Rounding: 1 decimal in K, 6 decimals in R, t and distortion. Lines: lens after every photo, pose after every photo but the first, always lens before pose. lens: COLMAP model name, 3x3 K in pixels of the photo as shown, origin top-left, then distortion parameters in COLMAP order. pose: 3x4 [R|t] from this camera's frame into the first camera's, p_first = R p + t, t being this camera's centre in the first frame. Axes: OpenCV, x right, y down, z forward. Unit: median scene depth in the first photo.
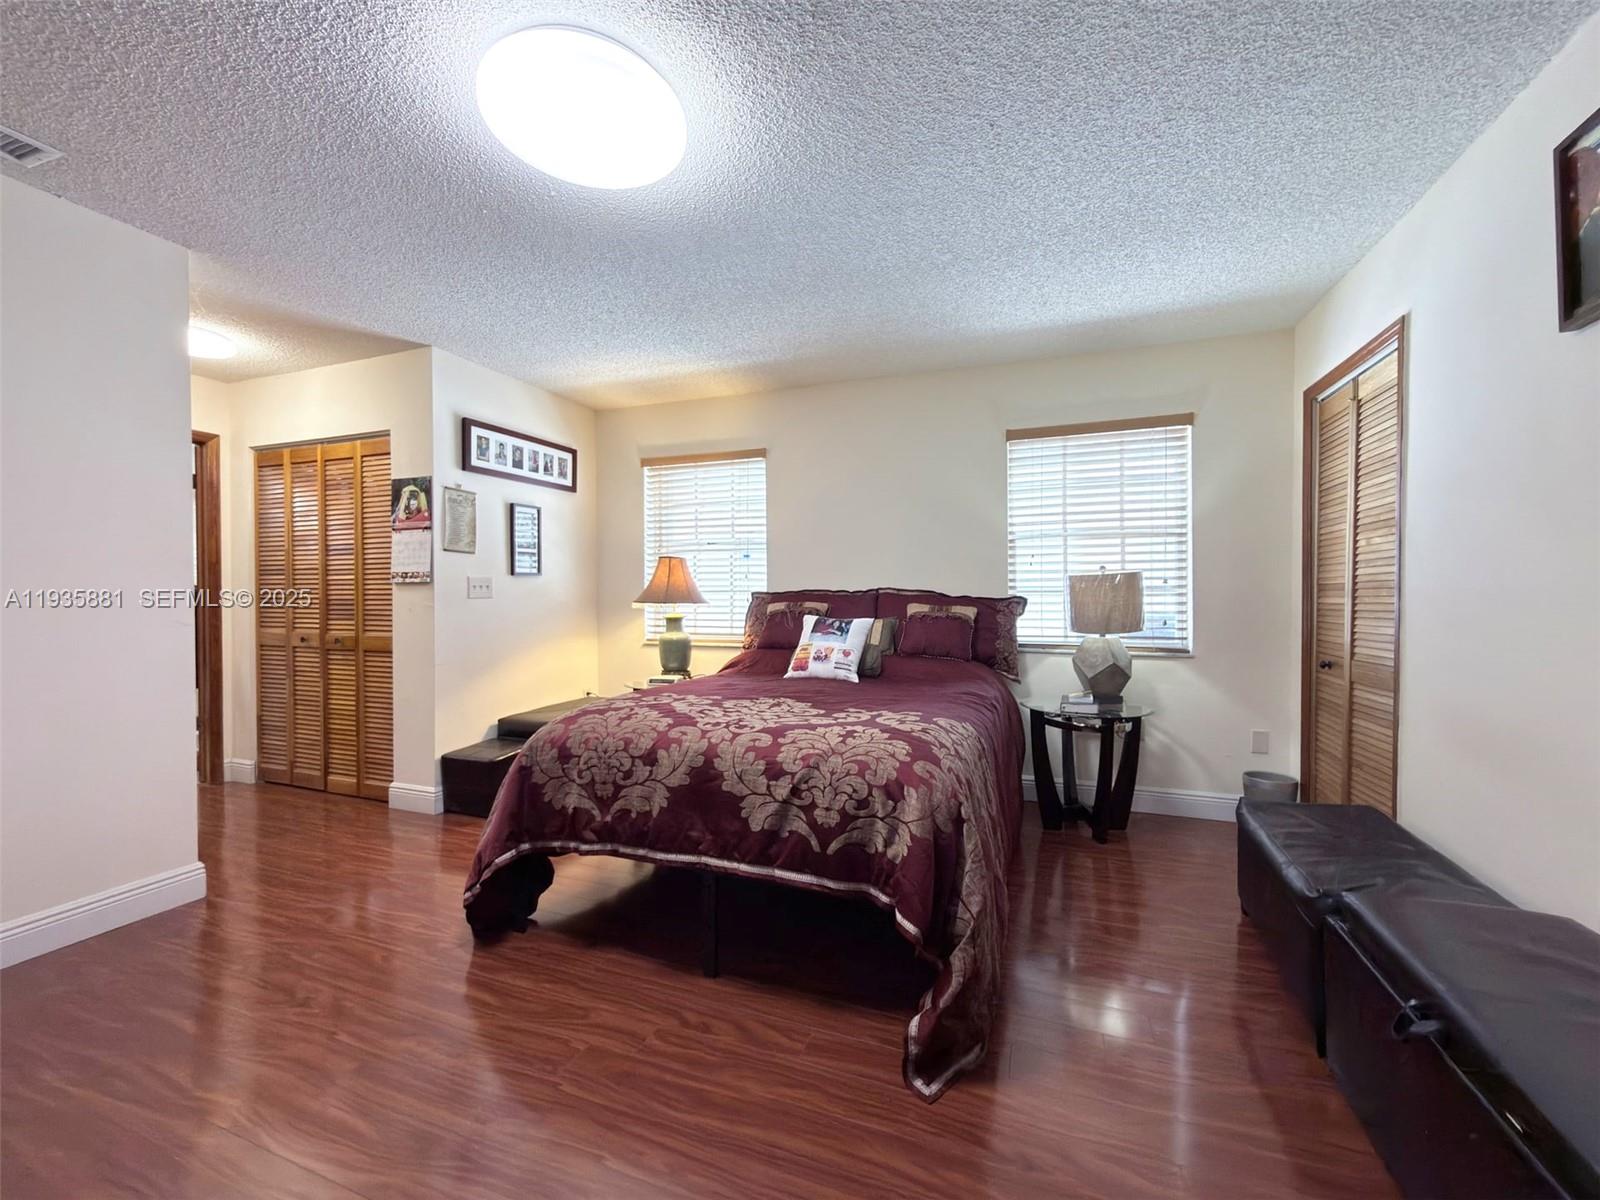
lens RADIAL K [[627.1, 0, 806.9], [0, 627.1, 572.6], [0, 0, 1]] dist [0.000509, 0.000439]
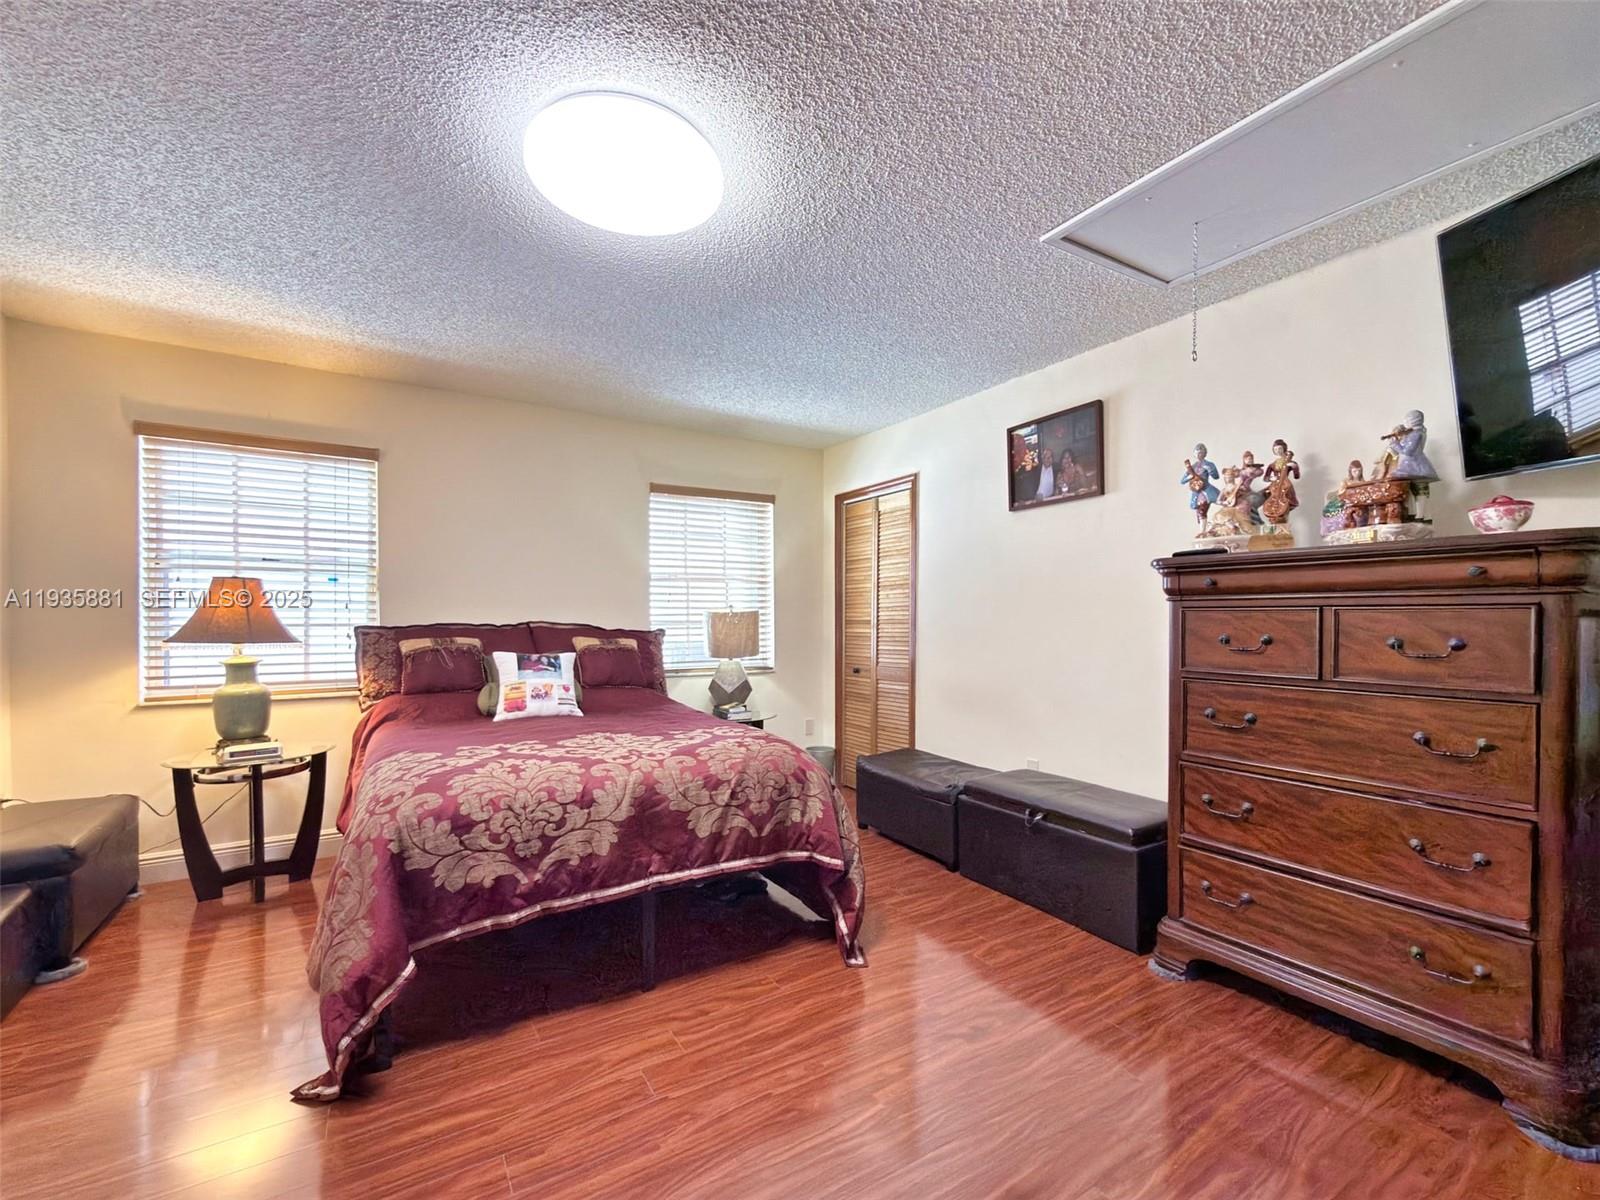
lens RADIAL K [[645.9, 0, 808.3], [0, 645.9, 586.5], [0, 0, 1]] dist [-0.000720, -0.000179]
pose [[0.626263, 0.042052, 0.778477, -0.794116], [-0.025435, 0.999115, -0.033509, -0.013772], [-0.779197, 0.001184, 0.626779, 0.087607]]
